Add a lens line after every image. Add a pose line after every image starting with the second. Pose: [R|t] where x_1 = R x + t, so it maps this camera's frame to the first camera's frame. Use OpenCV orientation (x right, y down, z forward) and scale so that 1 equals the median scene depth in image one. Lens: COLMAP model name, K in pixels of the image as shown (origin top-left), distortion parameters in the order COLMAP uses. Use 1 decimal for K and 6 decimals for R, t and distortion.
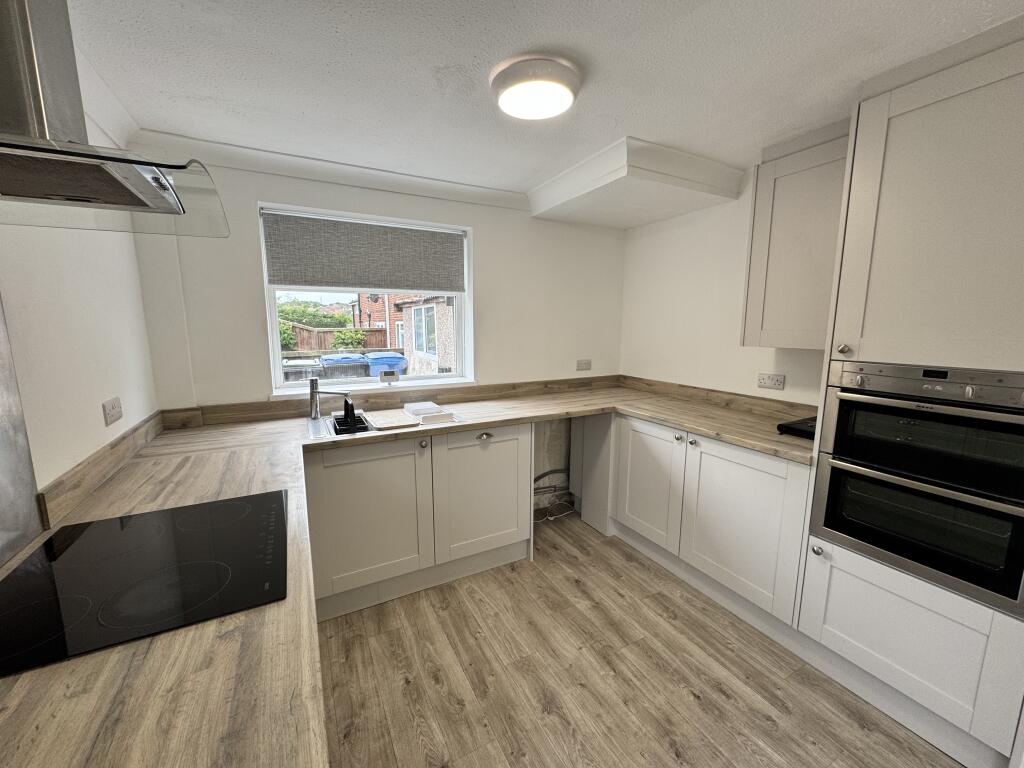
lens RADIAL K [[407.2, 0, 510.7], [0, 407.2, 385.3], [0, 0, 1]] dist [-0.003063, -0.000024]
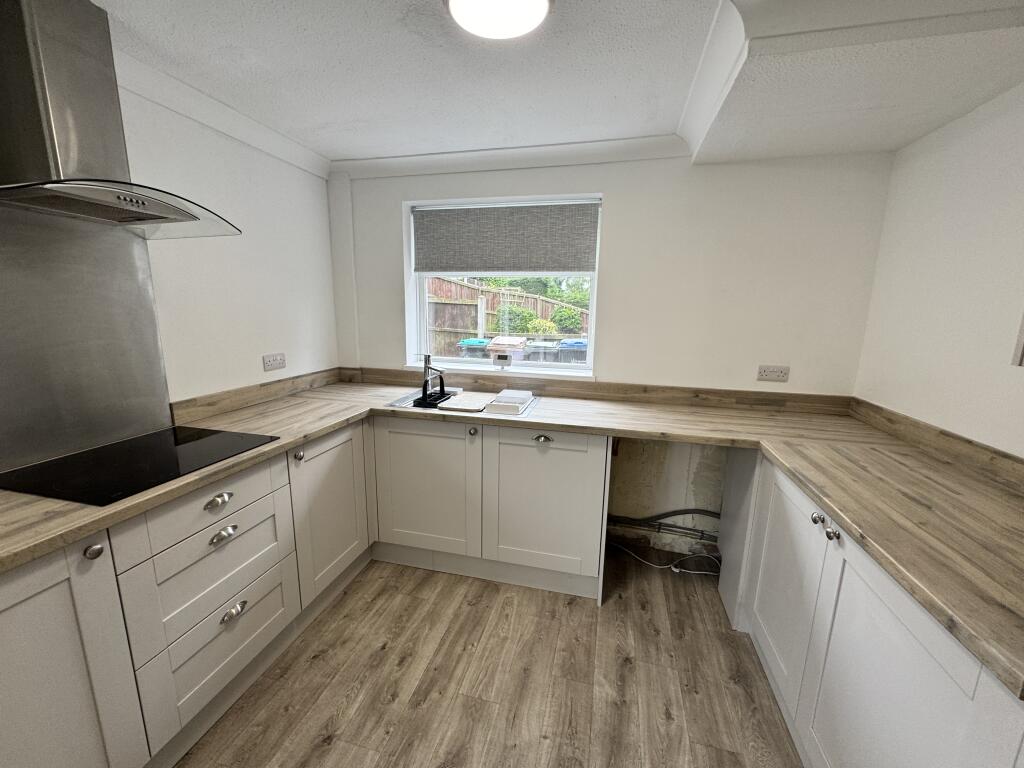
lens RADIAL K [[407.2, 0, 510.7], [0, 407.2, 385.3], [0, 0, 1]] dist [-0.003063, -0.000024]
pose [[0.743397, 0.136416, -0.654791, 0.441800], [-0.117710, 0.990384, 0.072693, -0.042011], [0.658411, 0.023035, 0.752306, 0.310281]]
